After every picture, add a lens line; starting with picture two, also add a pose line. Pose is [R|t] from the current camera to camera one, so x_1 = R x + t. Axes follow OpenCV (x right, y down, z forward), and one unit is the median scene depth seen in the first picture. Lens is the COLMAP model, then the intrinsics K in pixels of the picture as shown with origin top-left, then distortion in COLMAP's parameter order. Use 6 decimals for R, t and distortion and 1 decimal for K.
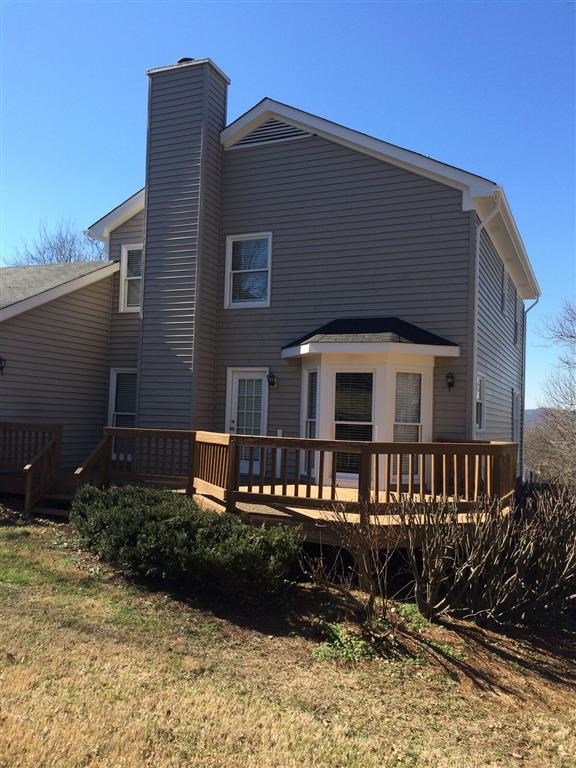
lens RADIAL K [[654.9, 0, 290.2], [0, 654.9, 380.8], [0, 0, 1]] dist [0.058878, -0.090007]
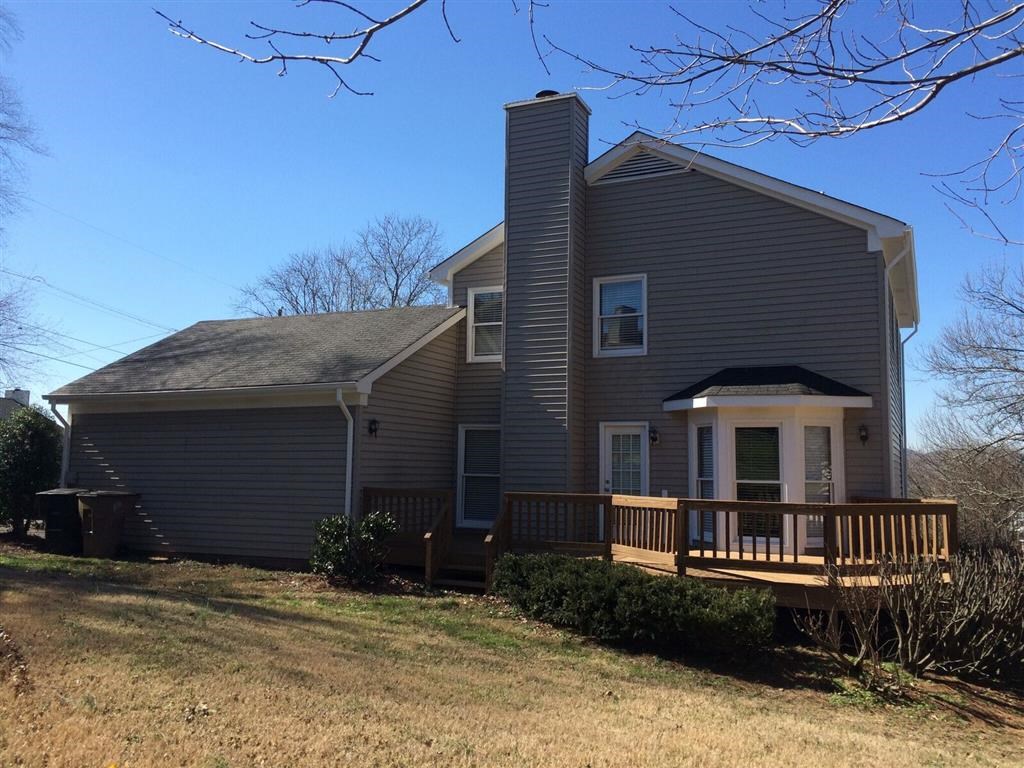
lens RADIAL K [[873.2, 0, 502.0], [0, 873.2, 378.3], [0, 0, 1]] dist [0.058878, -0.090007]
pose [[0.999484, -0.024434, -0.020846, -0.230873], [0.023495, 0.998747, -0.044175, -0.034622], [0.021899, 0.043663, 0.998806, -0.244910]]
